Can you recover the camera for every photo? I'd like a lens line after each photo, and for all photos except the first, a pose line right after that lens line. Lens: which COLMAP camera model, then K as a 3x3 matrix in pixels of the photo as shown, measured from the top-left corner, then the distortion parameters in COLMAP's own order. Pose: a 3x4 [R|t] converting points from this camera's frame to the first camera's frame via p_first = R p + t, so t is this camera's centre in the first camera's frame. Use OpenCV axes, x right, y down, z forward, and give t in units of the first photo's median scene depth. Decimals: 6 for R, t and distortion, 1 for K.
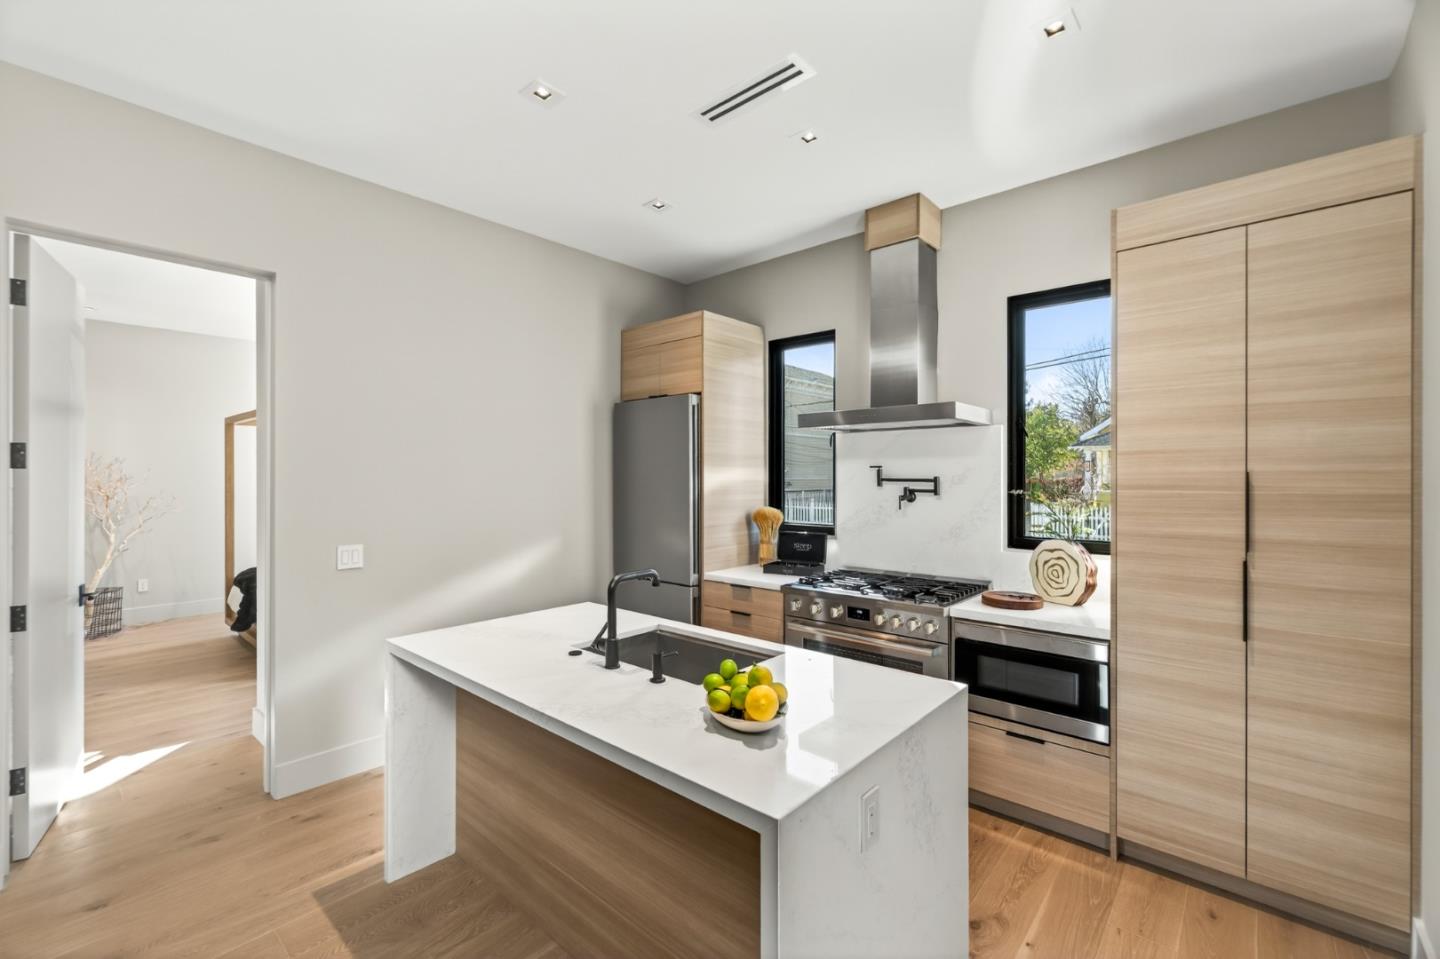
lens RADIAL K [[609.6, 0, 720.0], [0, 609.6, 479.5], [0, 0, 1]] dist [0.000230, 0.000282]
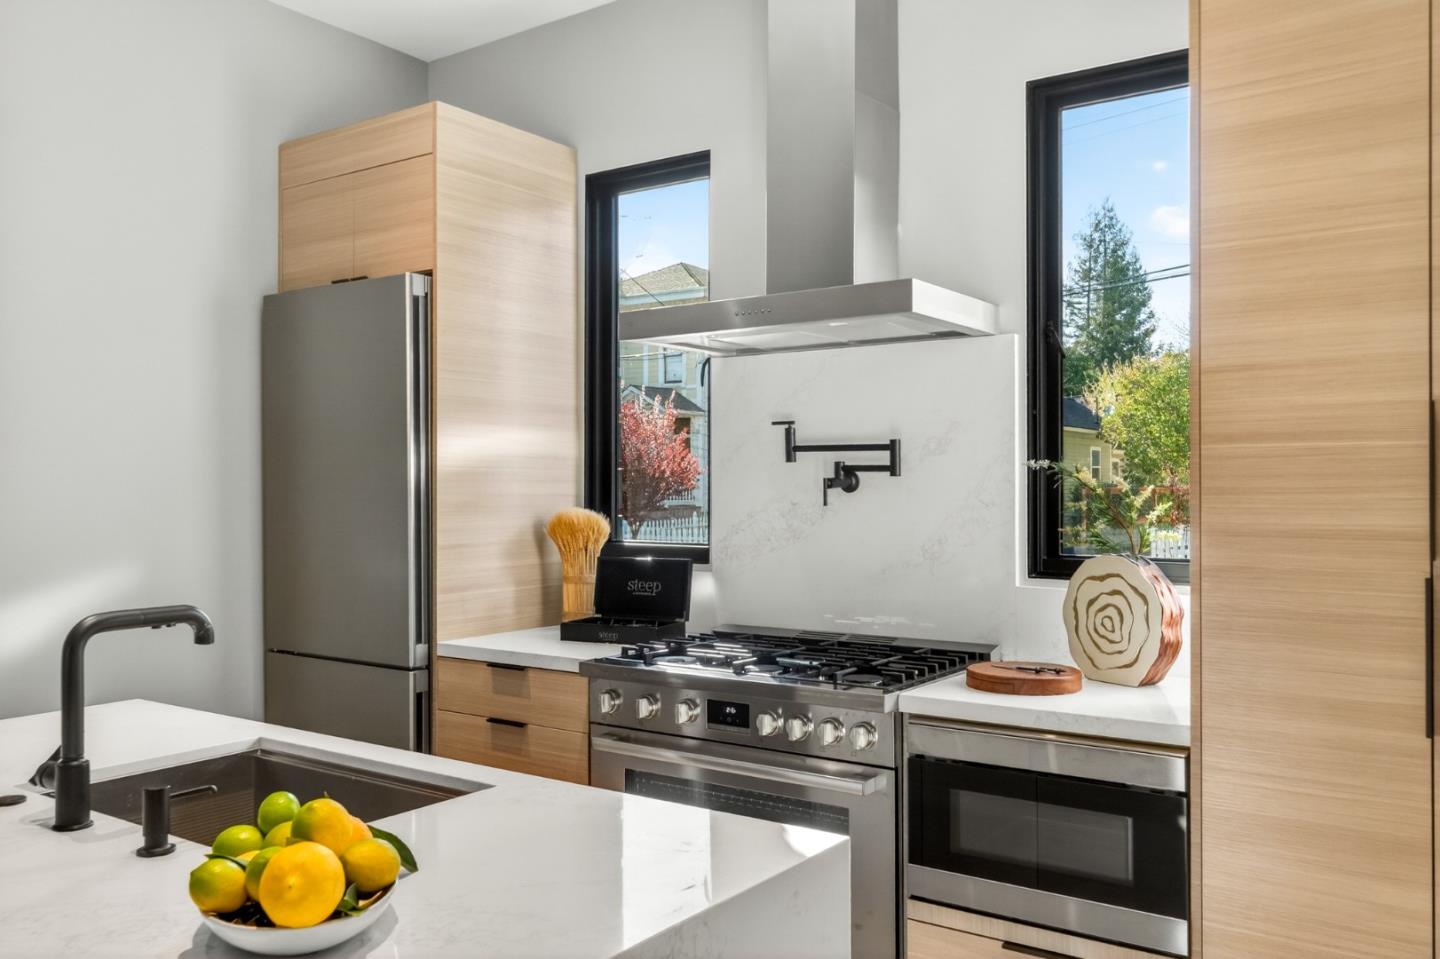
lens RADIAL K [[1152.9, 0, 720.0], [0, 1152.9, 479.5], [0, 0, 1]] dist [-0.002513, 0.002164]
pose [[0.995113, -0.000739, 0.098738, 0.118379], [0.002051, 0.999911, -0.013193, 0.040658], [-0.098720, 0.013331, 0.995026, 0.071935]]
